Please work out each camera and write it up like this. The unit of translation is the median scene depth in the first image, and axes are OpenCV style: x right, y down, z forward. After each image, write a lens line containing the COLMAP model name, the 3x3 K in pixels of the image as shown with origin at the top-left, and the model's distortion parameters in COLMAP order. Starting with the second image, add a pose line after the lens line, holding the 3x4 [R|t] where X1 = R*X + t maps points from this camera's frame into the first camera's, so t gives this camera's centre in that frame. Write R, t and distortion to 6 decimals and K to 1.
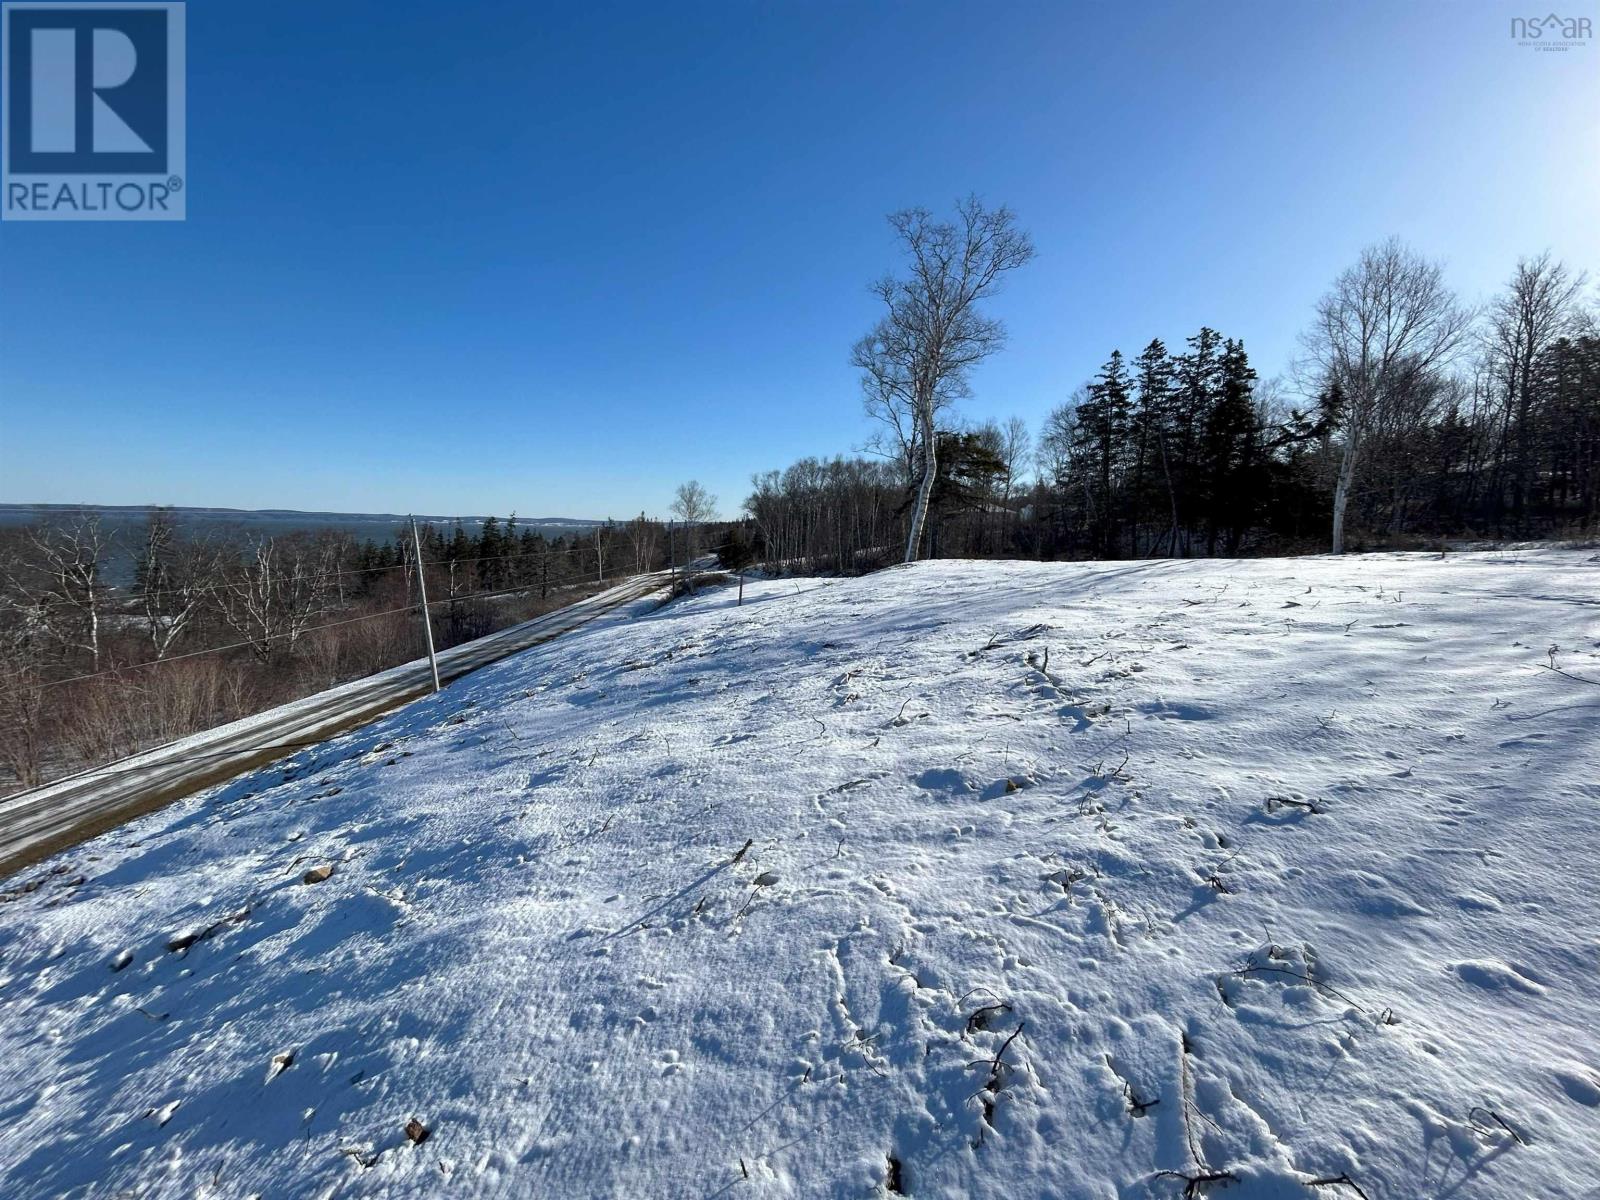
lens RADIAL K [[650.9, 0, 800.0], [0, 650.9, 600.0], [0, 0, 1]] dist [0.002172, -0.000649]
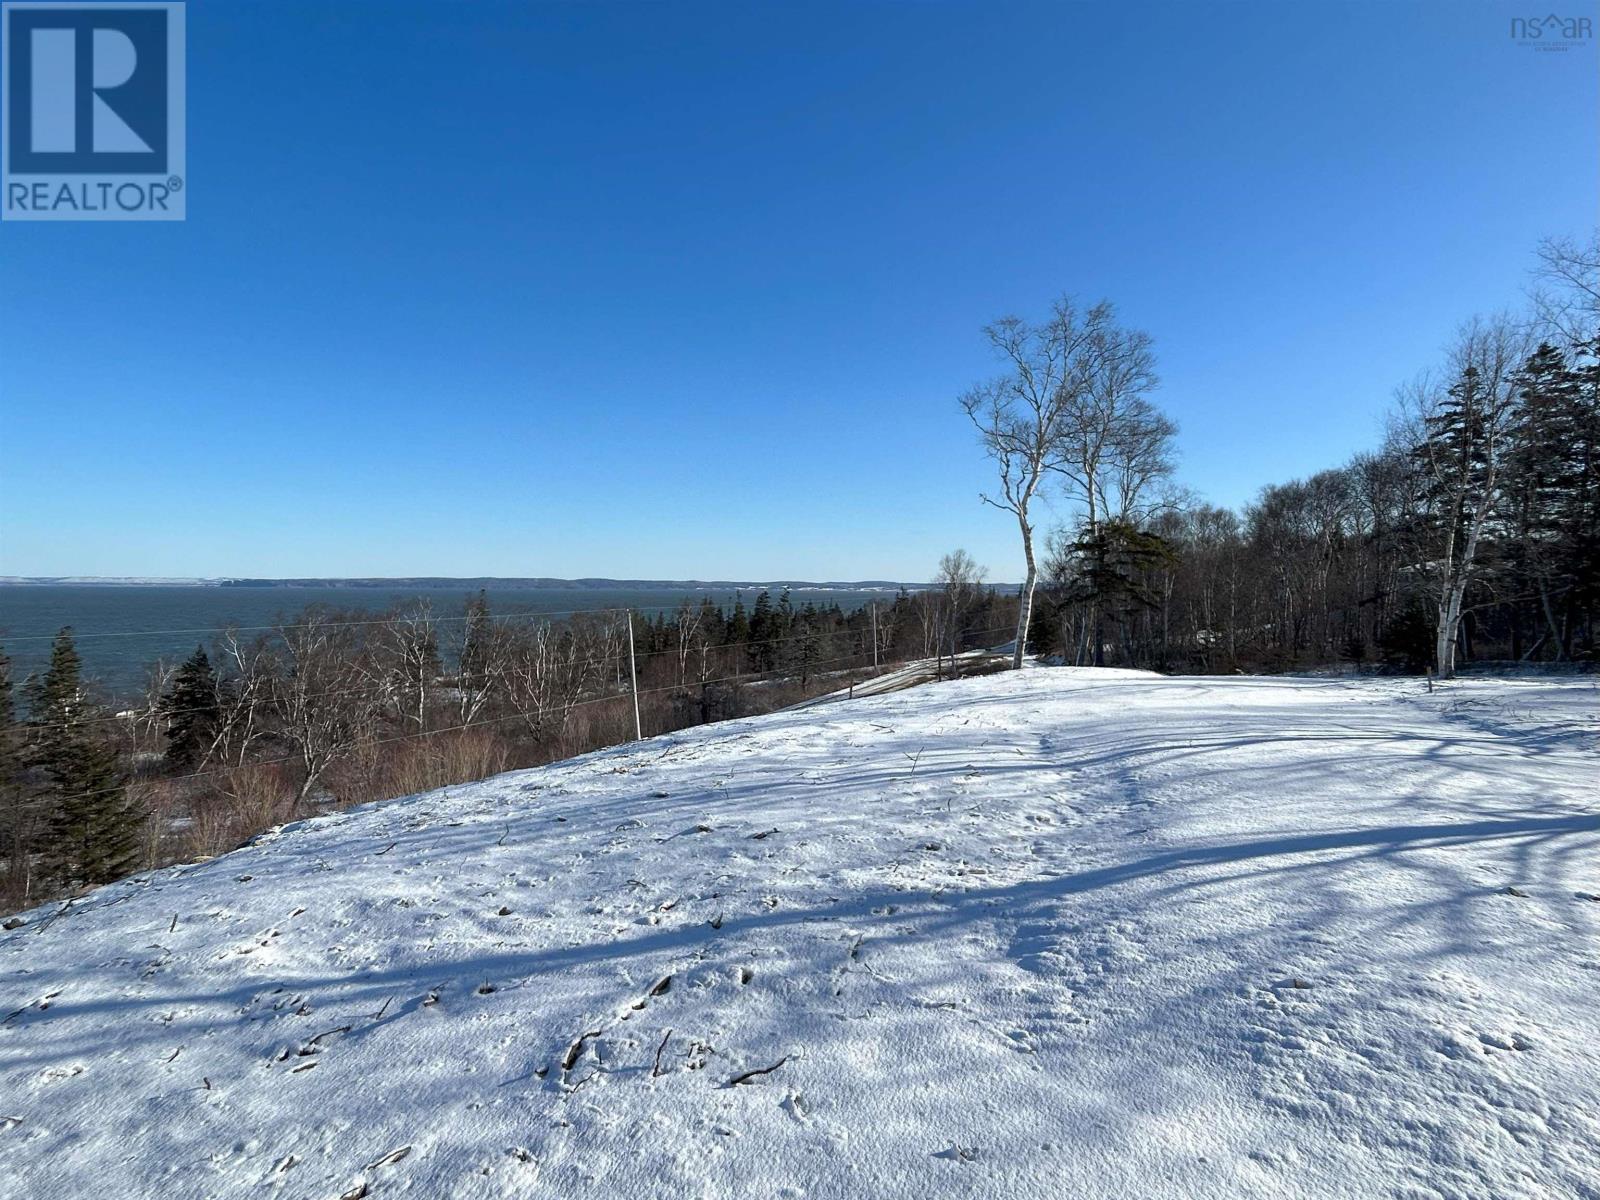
lens RADIAL K [[888.7, 0, 800.0], [0, 888.7, 600.0], [0, 0, 1]] dist [-0.001534, -0.000825]
pose [[0.901692, -0.010009, -0.432264, 0.195703], [-0.032563, 0.995321, -0.090972, -0.014339], [0.431152, 0.096105, 0.897147, -0.132098]]
